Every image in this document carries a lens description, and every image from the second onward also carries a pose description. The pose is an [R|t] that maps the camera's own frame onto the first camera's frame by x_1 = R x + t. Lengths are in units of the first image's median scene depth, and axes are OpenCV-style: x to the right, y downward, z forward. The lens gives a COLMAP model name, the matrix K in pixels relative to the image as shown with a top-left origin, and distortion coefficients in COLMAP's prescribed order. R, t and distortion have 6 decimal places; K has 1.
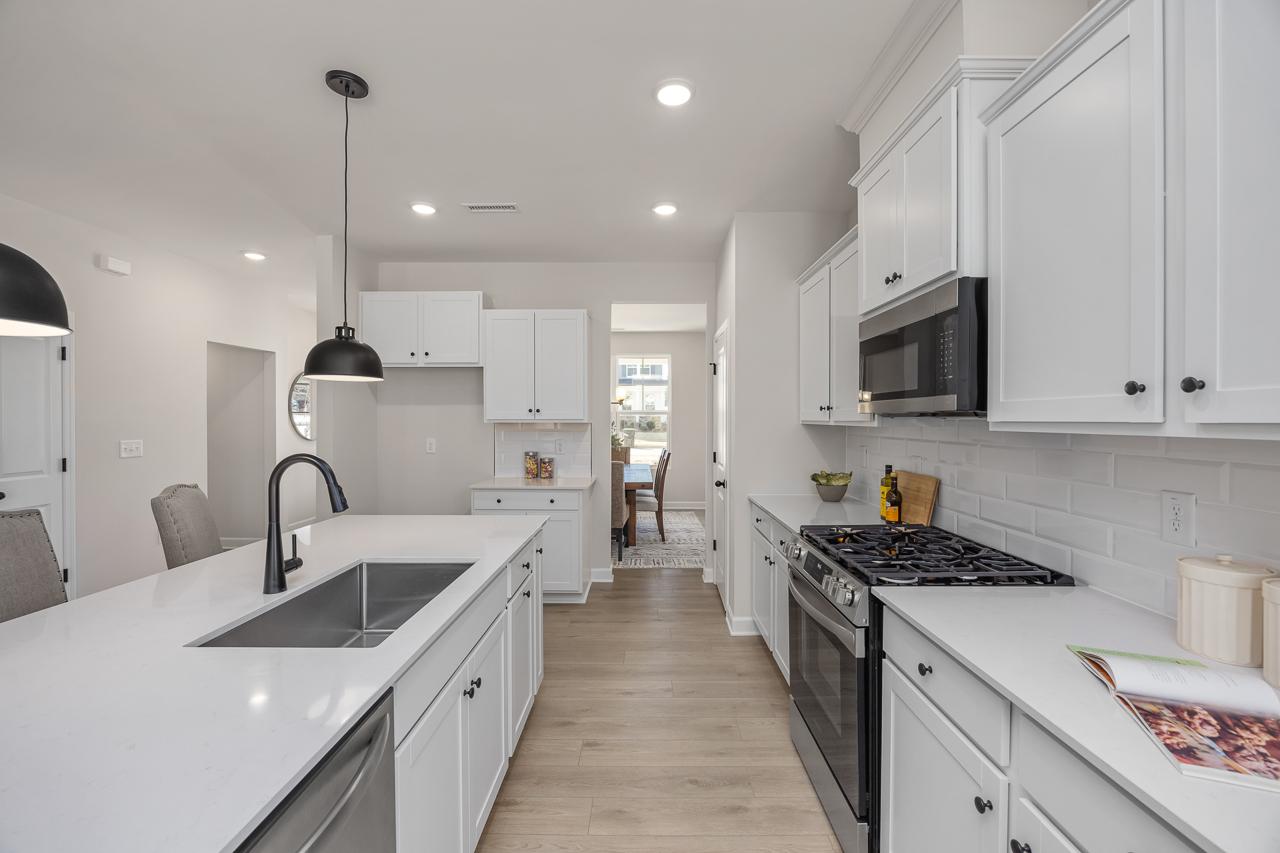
lens RADIAL K [[522.0, 0, 657.9], [0, 522.0, 422.7], [0, 0, 1]] dist [-0.000564, 0.000044]
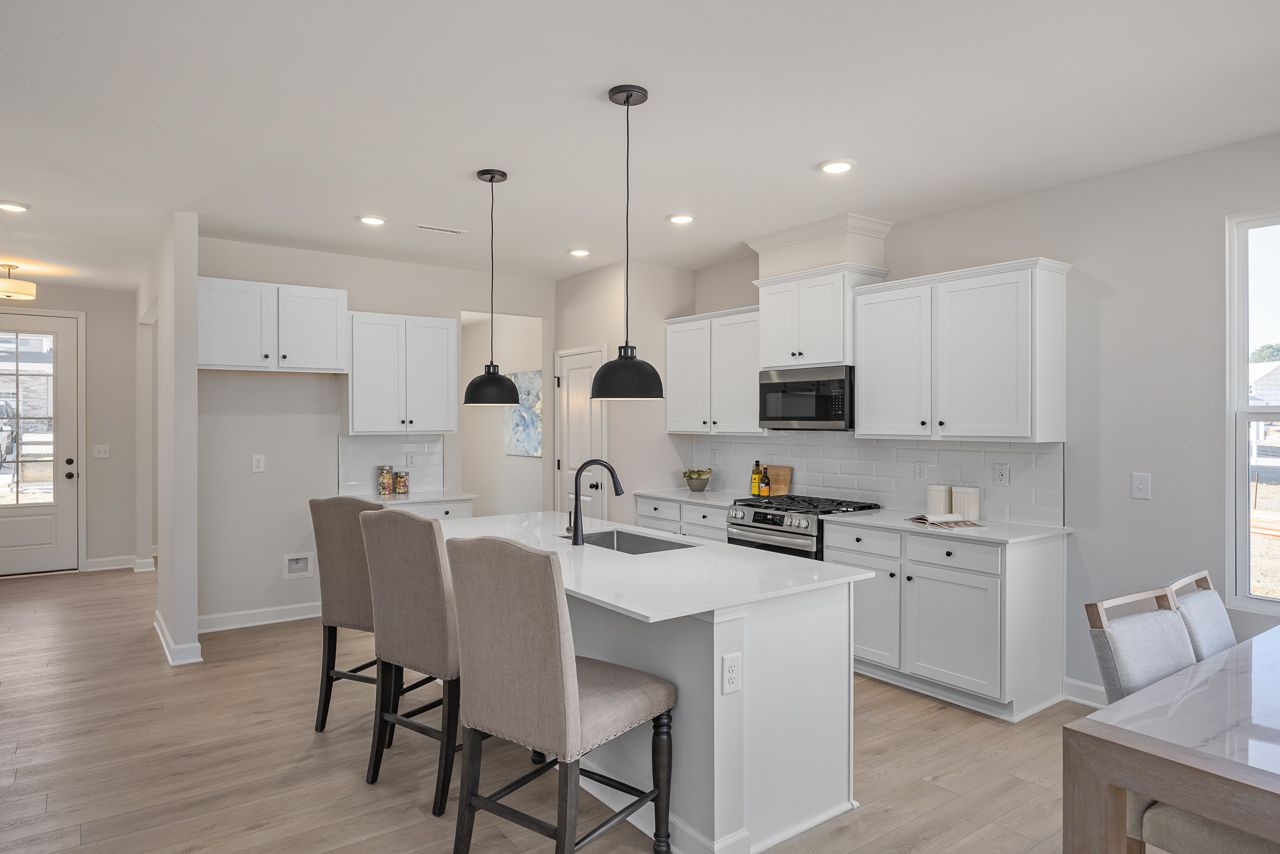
lens RADIAL K [[744.1, 0, 640.0], [0, 744.1, 427.0], [0, 0, 1]] dist [-0.002393, -0.000231]
pose [[0.815062, -0.007355, 0.579328, -1.232324], [0.005071, 0.999972, 0.005561, -0.035071], [-0.579352, -0.001595, 0.815076, -0.644972]]
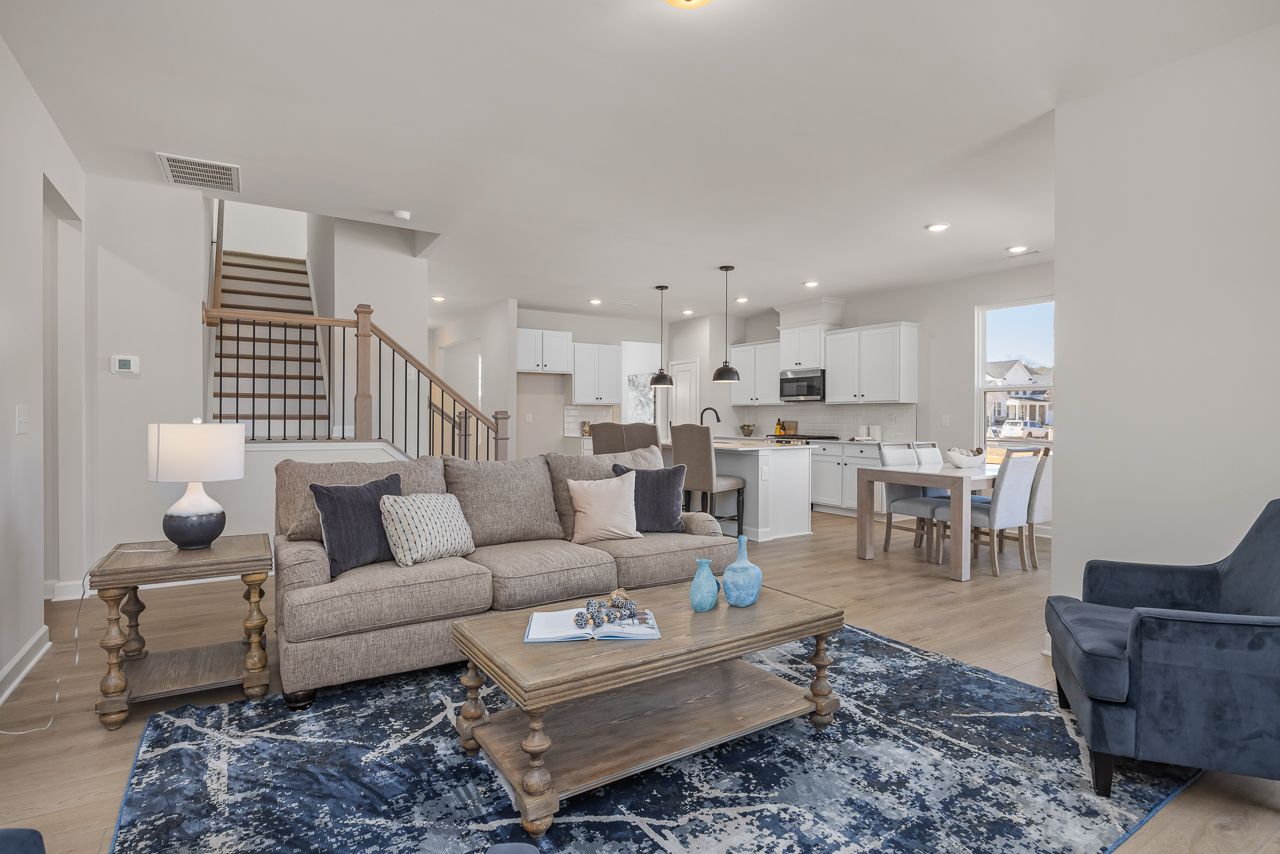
lens RADIAL K [[635.1, 0, 640.0], [0, 635.1, 427.0], [0, 0, 1]] dist [-0.000839, -0.000030]
pose [[0.856230, -0.005877, 0.516561, -2.347418], [0.000773, 0.999949, 0.010094, 0.102448], [-0.516594, -0.008244, 0.856191, -1.878521]]
